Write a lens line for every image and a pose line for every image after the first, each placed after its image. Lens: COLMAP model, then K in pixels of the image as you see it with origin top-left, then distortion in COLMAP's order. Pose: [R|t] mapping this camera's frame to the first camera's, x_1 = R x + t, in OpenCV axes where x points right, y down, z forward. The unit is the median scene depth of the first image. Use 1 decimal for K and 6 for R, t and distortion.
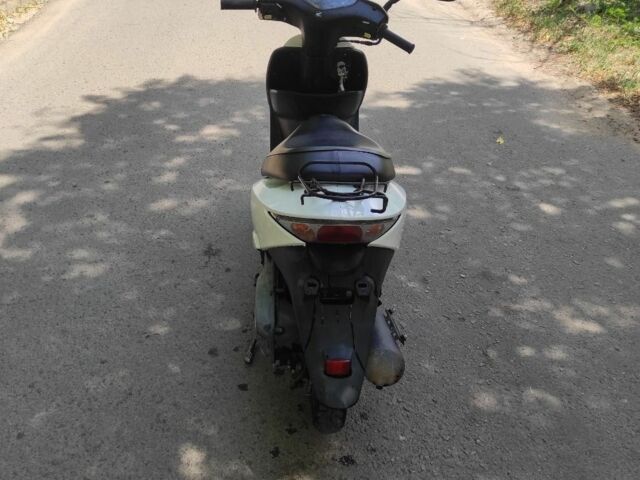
lens RADIAL K [[633.4, 0, 320.3], [0, 633.4, 240.7], [0, 0, 1]] dist [0.027889, 0.000000]
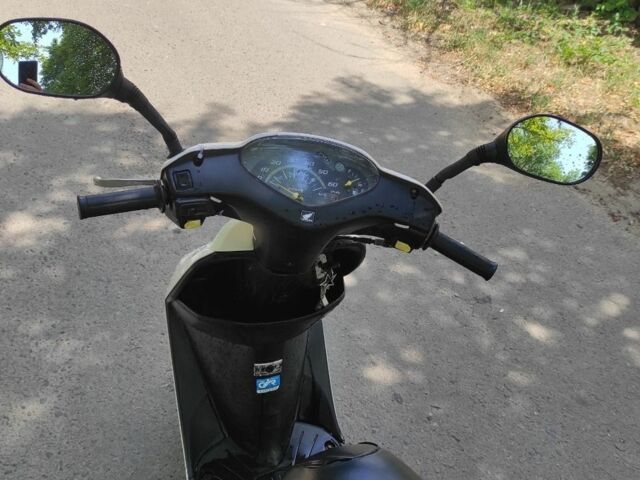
lens RADIAL K [[633.4, 0, 320.2], [0, 633.4, 239.4], [0, 0, 1]] dist [0.027889, 0.000000]
pose [[0.952319, -0.108717, 0.285078, -0.059909], [0.078337, 0.990165, 0.115918, -0.184561], [-0.294876, -0.088058, 0.951469, 0.259691]]
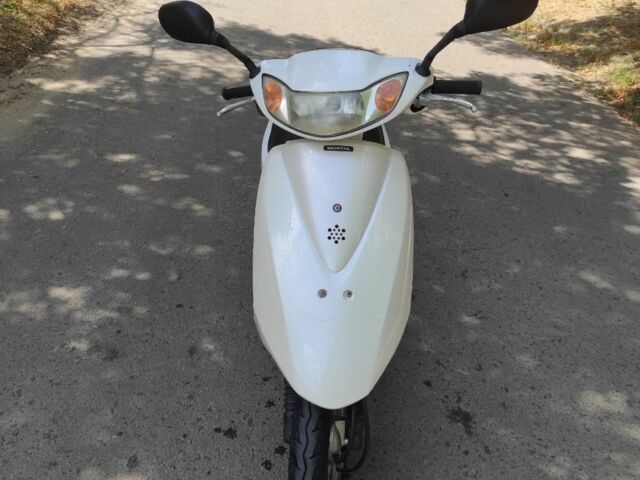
lens RADIAL K [[633.4, 0, 319.7], [0, 633.4, 240.0], [0, 0, 1]] dist [0.027889, 0.000000]
pose [[-0.996046, -0.088831, -0.001260, 0.005196], [-0.043965, 0.480542, 0.875869, -0.431217], [-0.077199, 0.872461, -0.482548, 0.719780]]
